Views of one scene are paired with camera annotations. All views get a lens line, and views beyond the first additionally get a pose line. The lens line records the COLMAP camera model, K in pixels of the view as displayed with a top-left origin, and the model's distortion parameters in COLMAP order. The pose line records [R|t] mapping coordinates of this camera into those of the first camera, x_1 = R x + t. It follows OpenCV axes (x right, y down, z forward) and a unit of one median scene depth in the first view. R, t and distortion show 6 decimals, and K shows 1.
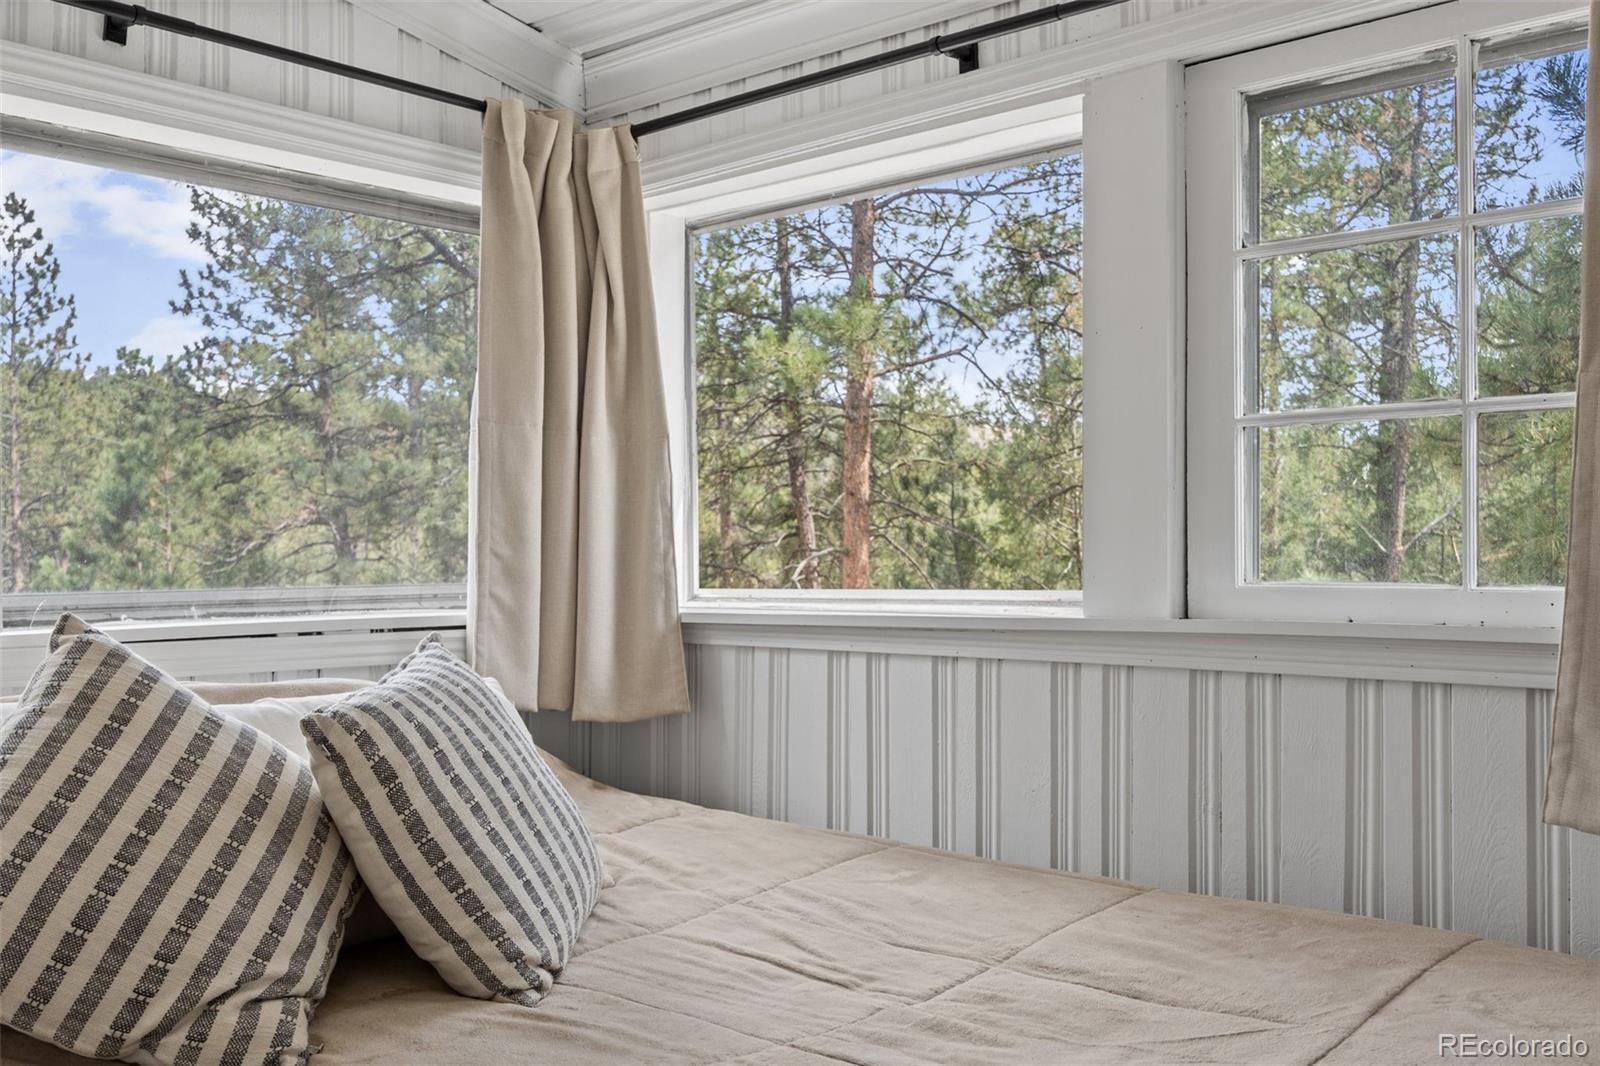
lens RADIAL K [[1480.0, 0, 800.0], [0, 1480.0, 533.0], [0, 0, 1]] dist [0.003038, -0.003047]
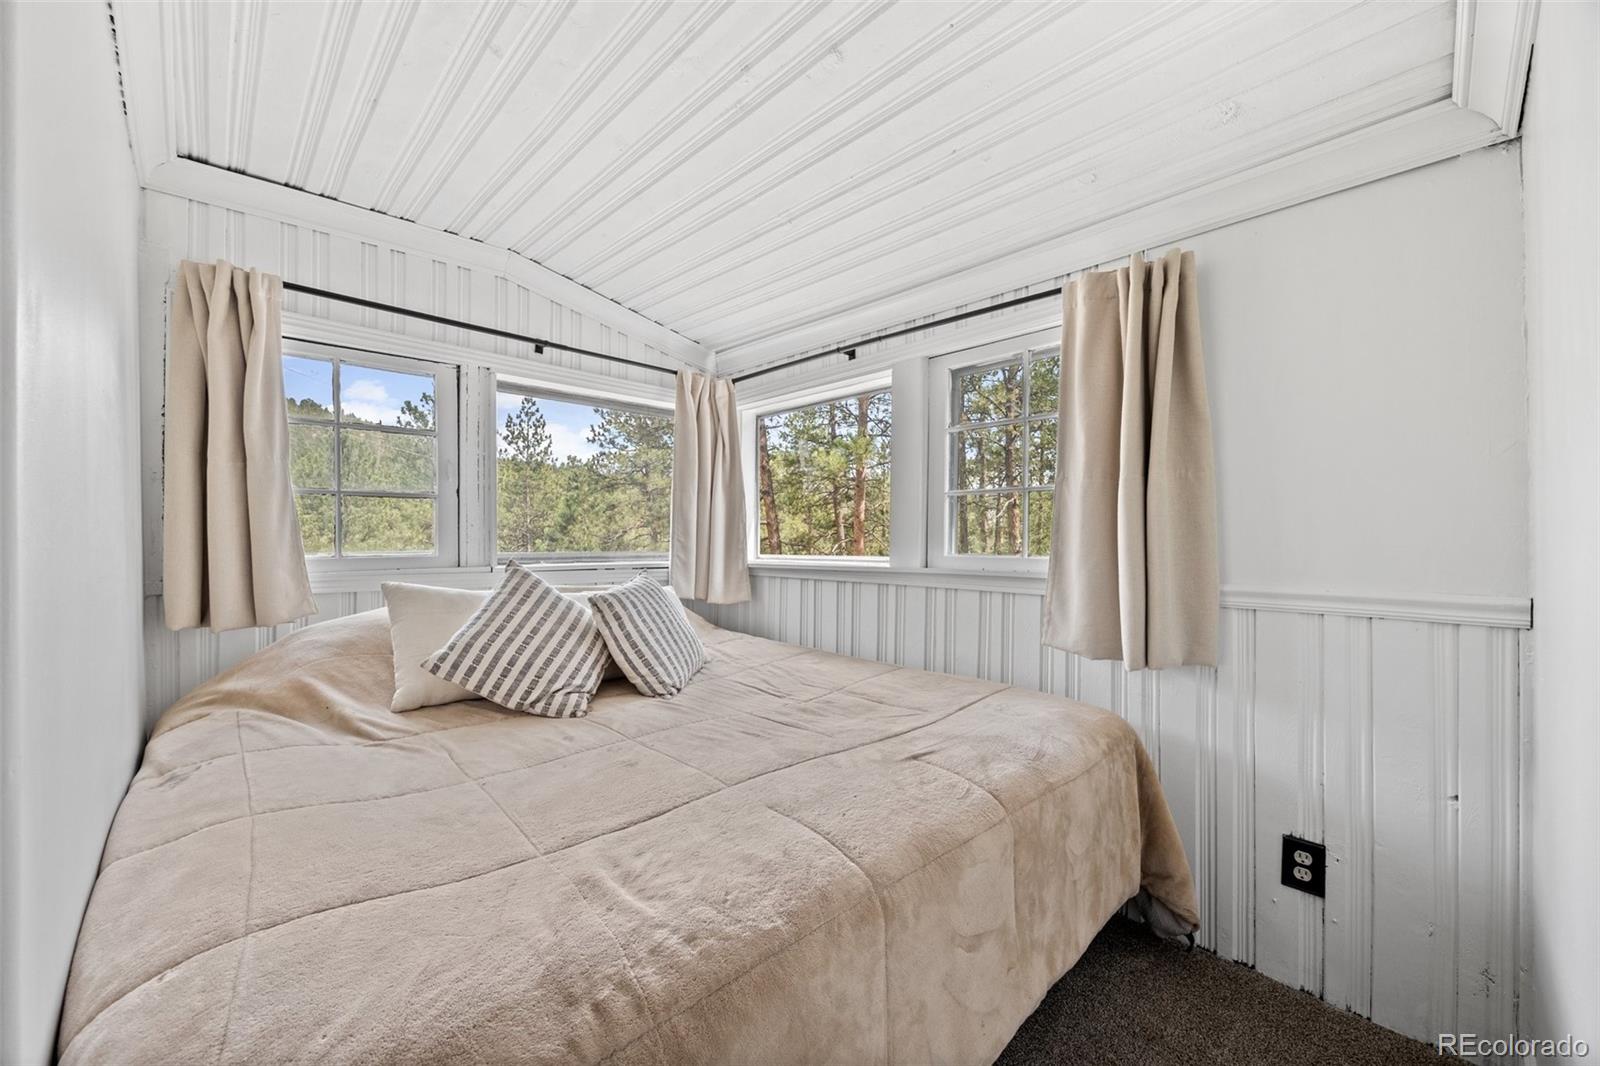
lens RADIAL K [[611.2, 0, 794.7], [0, 611.2, 540.3], [0, 0, 1]] dist [-0.000711, 0.000049]
pose [[0.997079, 0.011316, -0.075536, 0.107772], [-0.010339, 0.999858, 0.013317, -0.003685], [0.075675, -0.012497, 0.997054, -0.107797]]
